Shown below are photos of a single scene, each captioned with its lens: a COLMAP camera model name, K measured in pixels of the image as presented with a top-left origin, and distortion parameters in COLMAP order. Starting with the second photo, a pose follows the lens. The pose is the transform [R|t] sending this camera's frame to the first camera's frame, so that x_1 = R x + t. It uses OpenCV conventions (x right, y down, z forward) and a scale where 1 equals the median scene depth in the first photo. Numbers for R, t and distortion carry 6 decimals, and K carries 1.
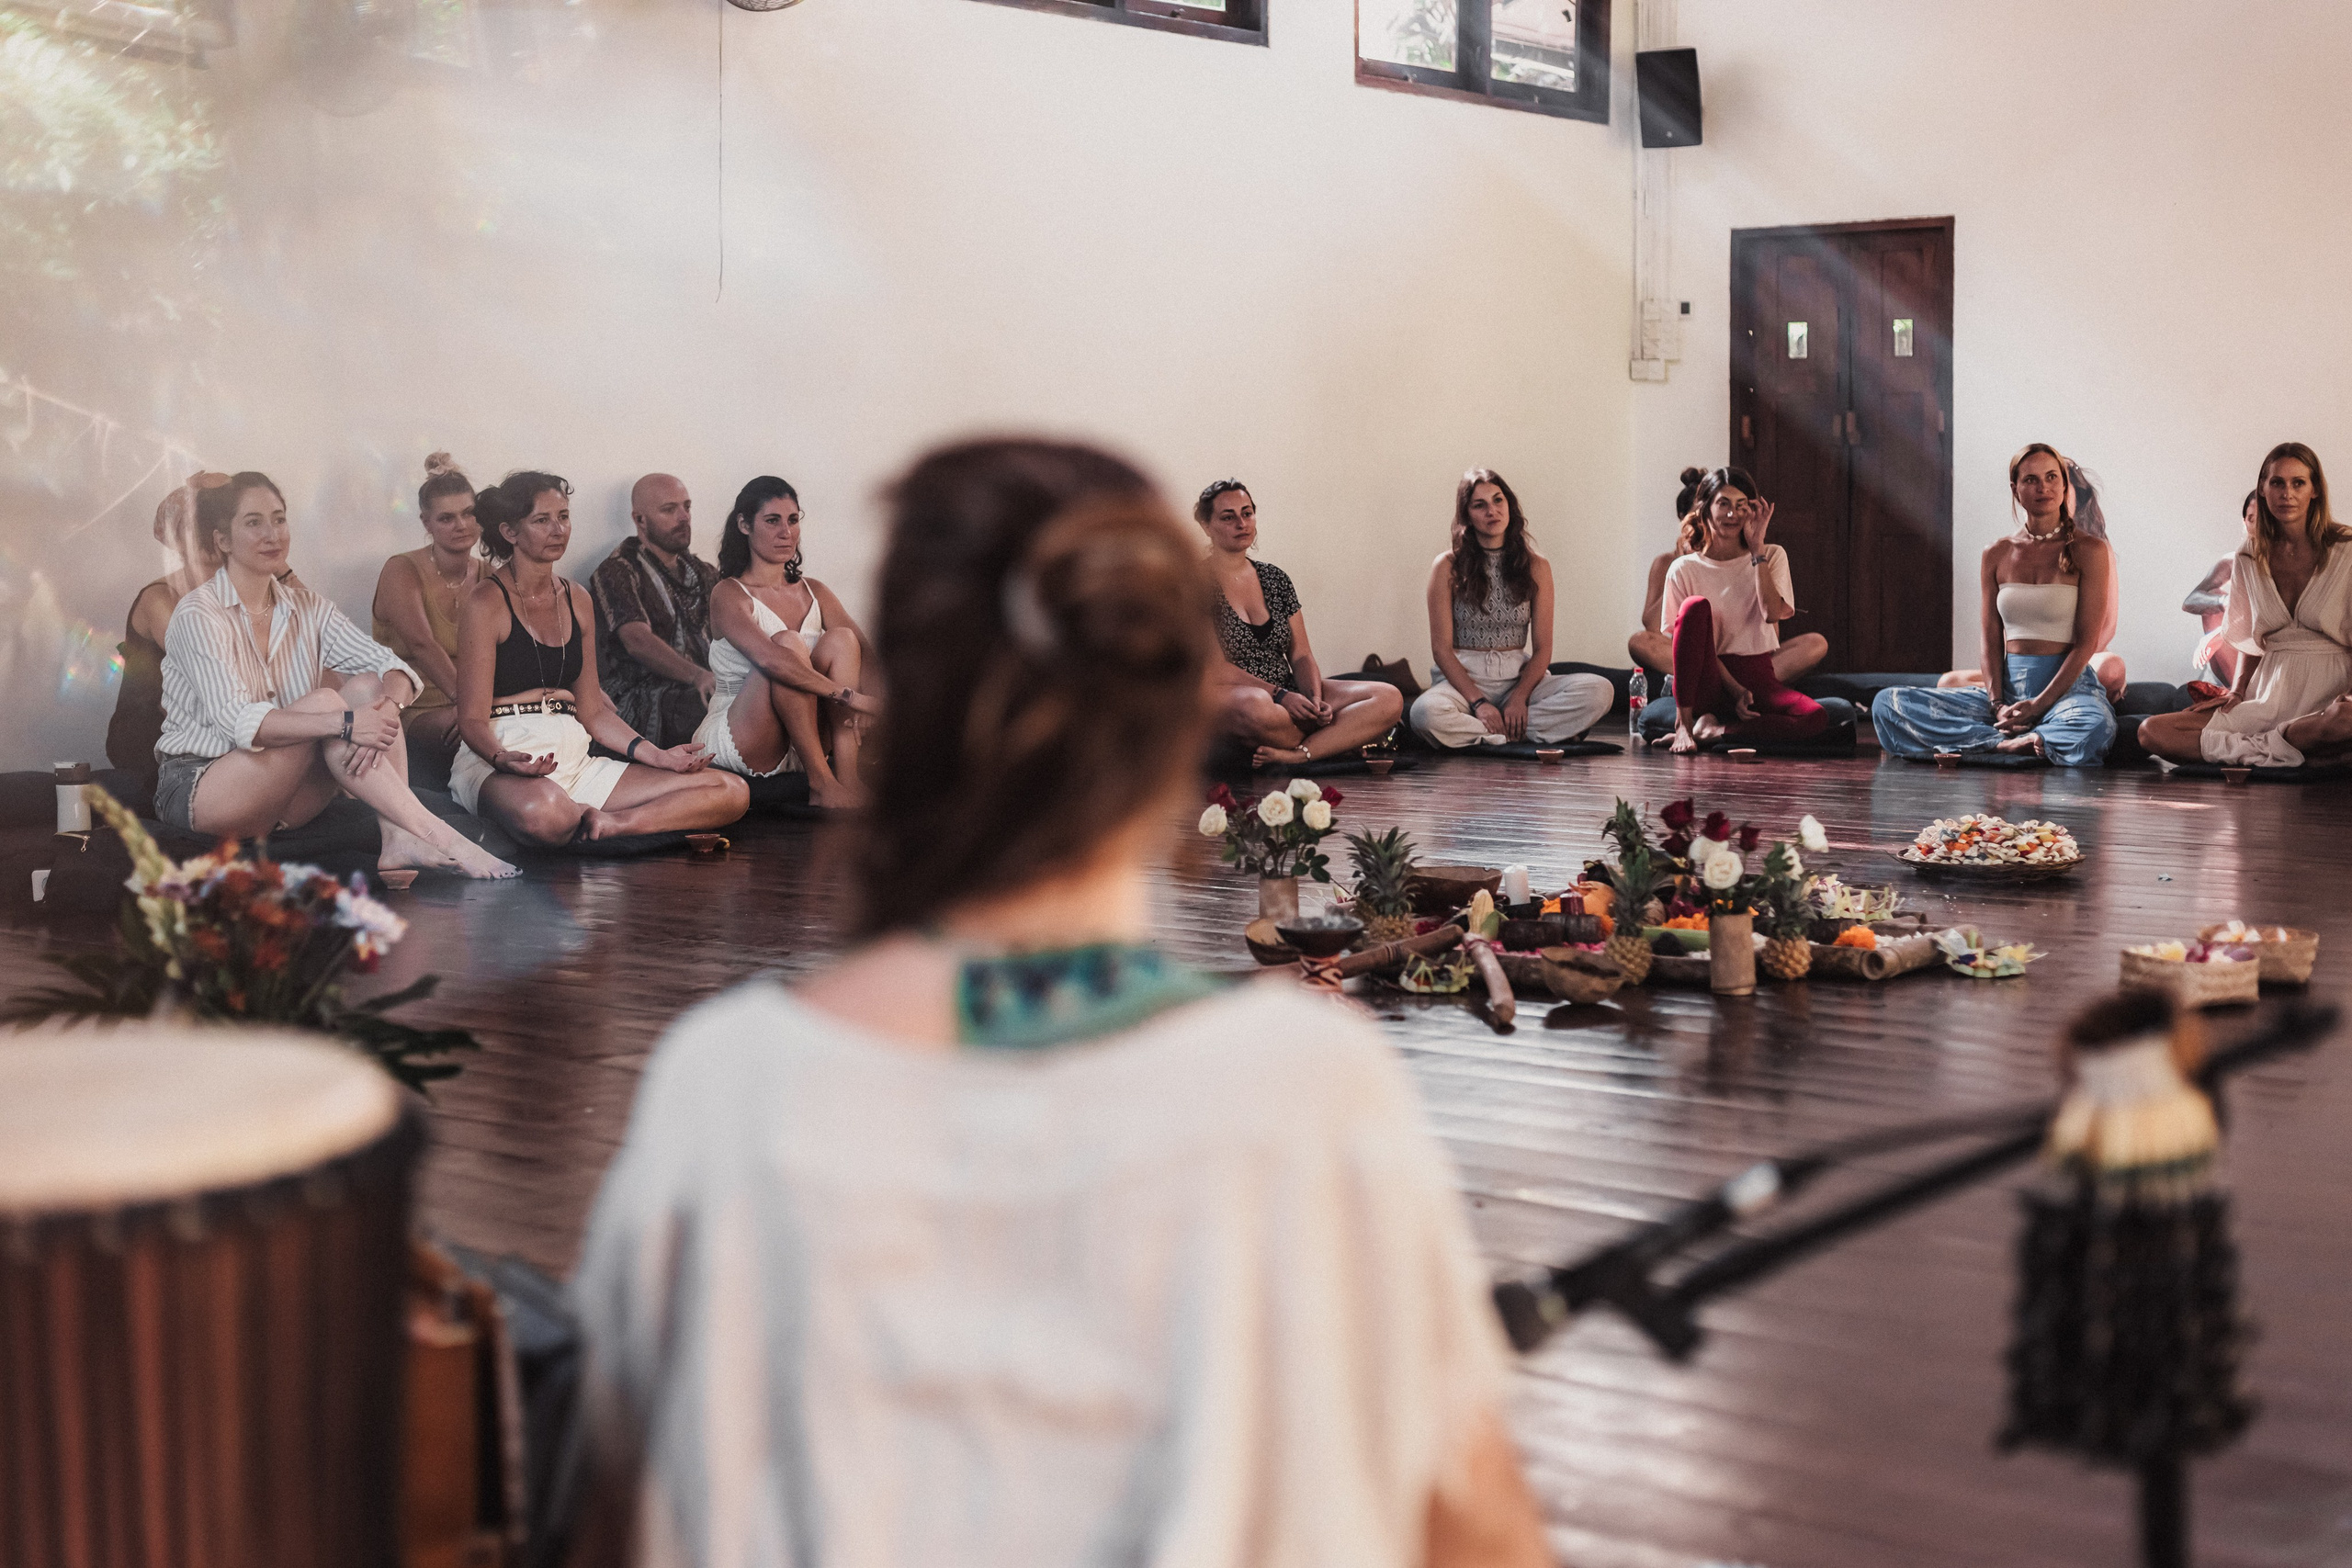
lens RADIAL K [[3476.3, 0, 1176.0], [0, 3476.3, 784.0], [0, 0, 1]] dist [0.026826, -0.142581]
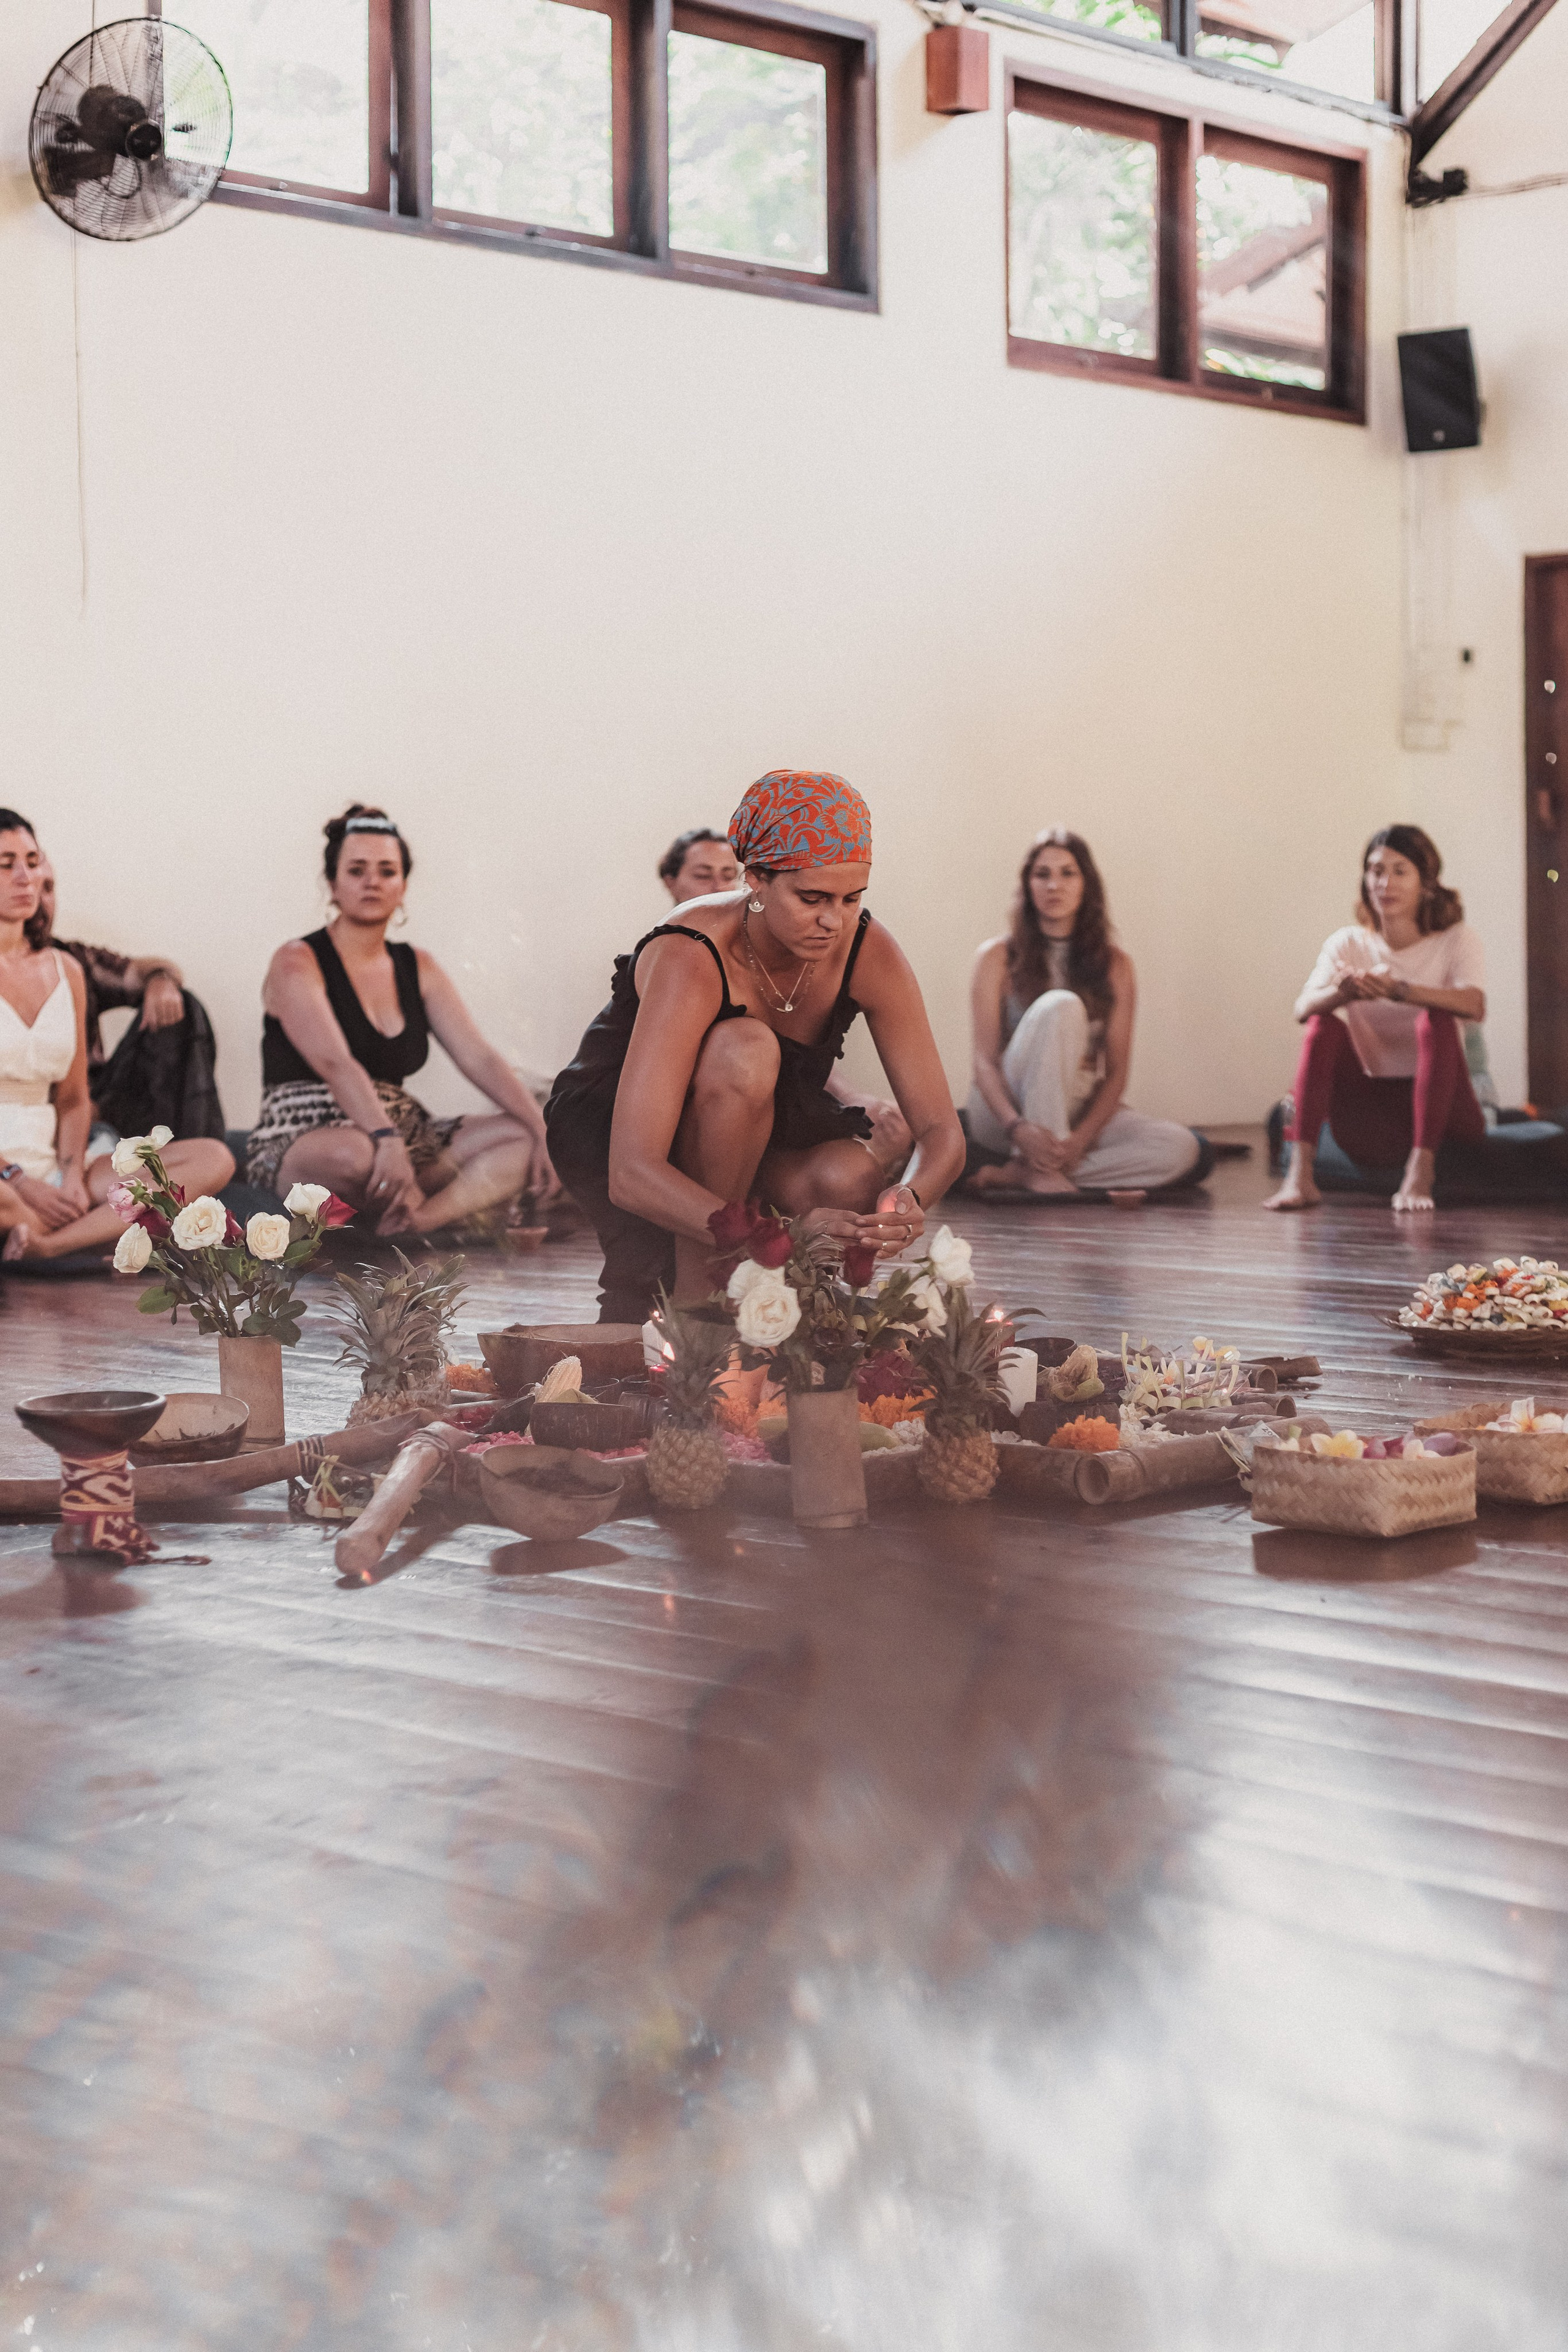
lens RADIAL K [[3797.6, 0, 784.0], [0, 3797.6, 1176.0], [0, 0, 1]] dist [-0.049843, -0.098478]
pose [[0.994589, -0.000810, -0.103889, 0.141871], [-0.002237, 0.999571, -0.029214, 0.012540], [0.103868, 0.029288, 0.994160, 0.226577]]
